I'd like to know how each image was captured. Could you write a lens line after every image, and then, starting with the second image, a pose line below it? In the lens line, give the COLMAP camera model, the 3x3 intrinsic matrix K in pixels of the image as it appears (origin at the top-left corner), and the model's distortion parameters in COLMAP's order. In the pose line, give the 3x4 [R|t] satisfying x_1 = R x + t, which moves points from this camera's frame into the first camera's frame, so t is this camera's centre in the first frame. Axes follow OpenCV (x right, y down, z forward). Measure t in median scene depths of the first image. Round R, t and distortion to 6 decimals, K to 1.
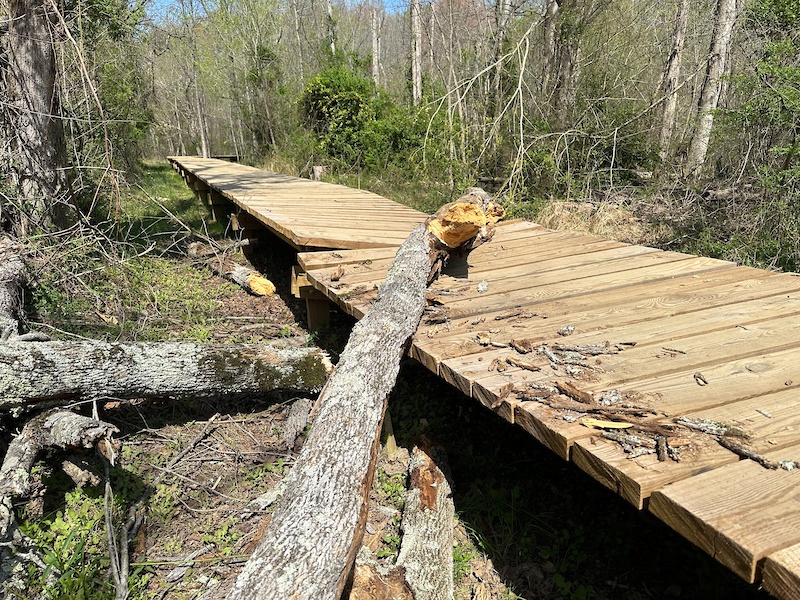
lens RADIAL K [[566.9, 0, 400.0], [0, 566.9, 300.0], [0, 0, 1]] dist [0.137309, -0.180159]
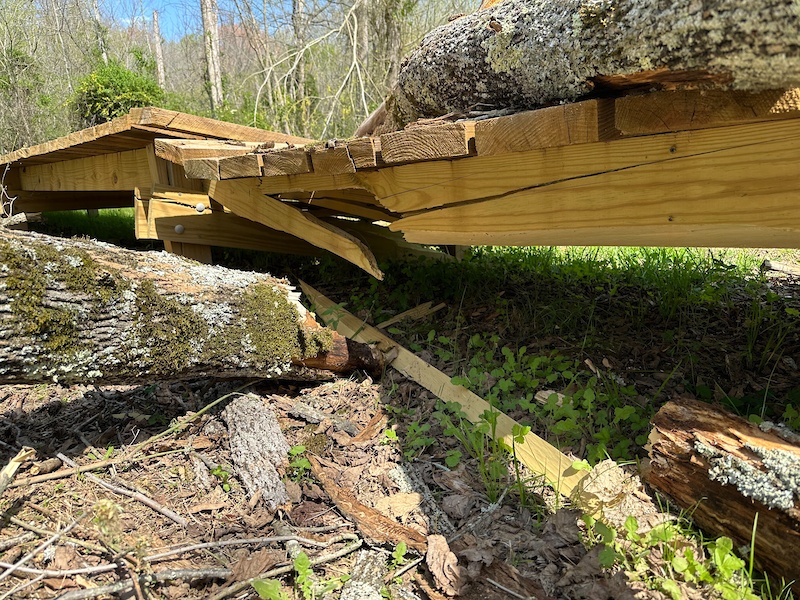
lens RADIAL K [[587.0, 0, 400.0], [0, 587.0, 300.0], [0, 0, 1]] dist [0.002649, 0.003770]
pose [[0.943250, -0.094099, 0.318473, -0.194712], [0.109878, 0.993433, -0.031908, 0.130479], [-0.313379, 0.065090, 0.947395, 0.553428]]
